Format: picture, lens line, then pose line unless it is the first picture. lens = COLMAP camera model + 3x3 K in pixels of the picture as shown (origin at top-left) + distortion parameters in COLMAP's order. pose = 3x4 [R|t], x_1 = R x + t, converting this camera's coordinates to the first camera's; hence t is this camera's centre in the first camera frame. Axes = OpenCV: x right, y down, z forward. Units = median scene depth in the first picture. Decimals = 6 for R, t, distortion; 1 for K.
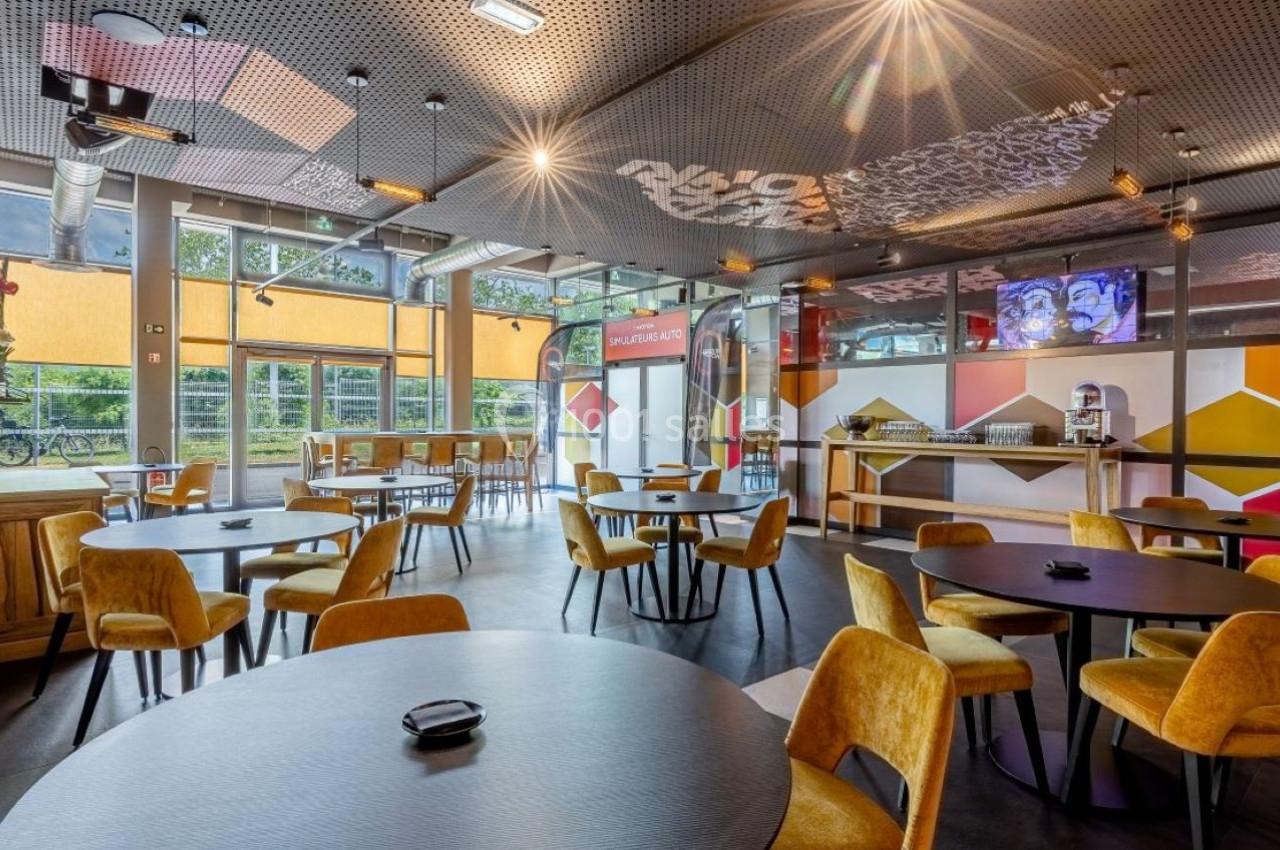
lens RADIAL K [[711.0, 0, 635.4], [0, 711.0, 425.6], [0, 0, 1]] dist [0.002273, 0.000207]
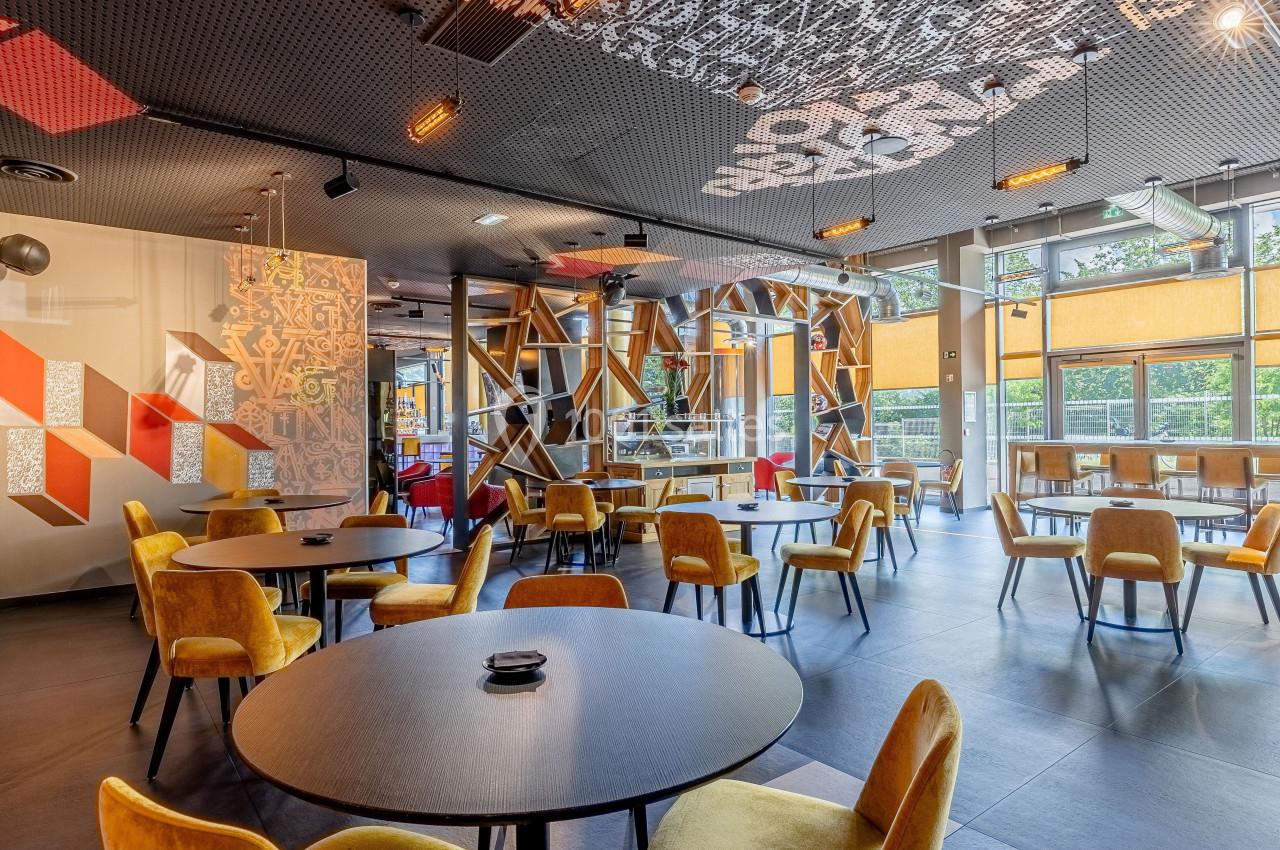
lens RADIAL K [[711.0, 0, 634.1], [0, 711.0, 422.2], [0, 0, 1]] dist [0.002273, 0.000207]
pose [[-0.066805, -0.010979, -0.997706, 0.914645], [-0.003926, 0.999935, -0.010741, -0.003054], [0.997758, 0.003200, -0.066844, 0.805946]]
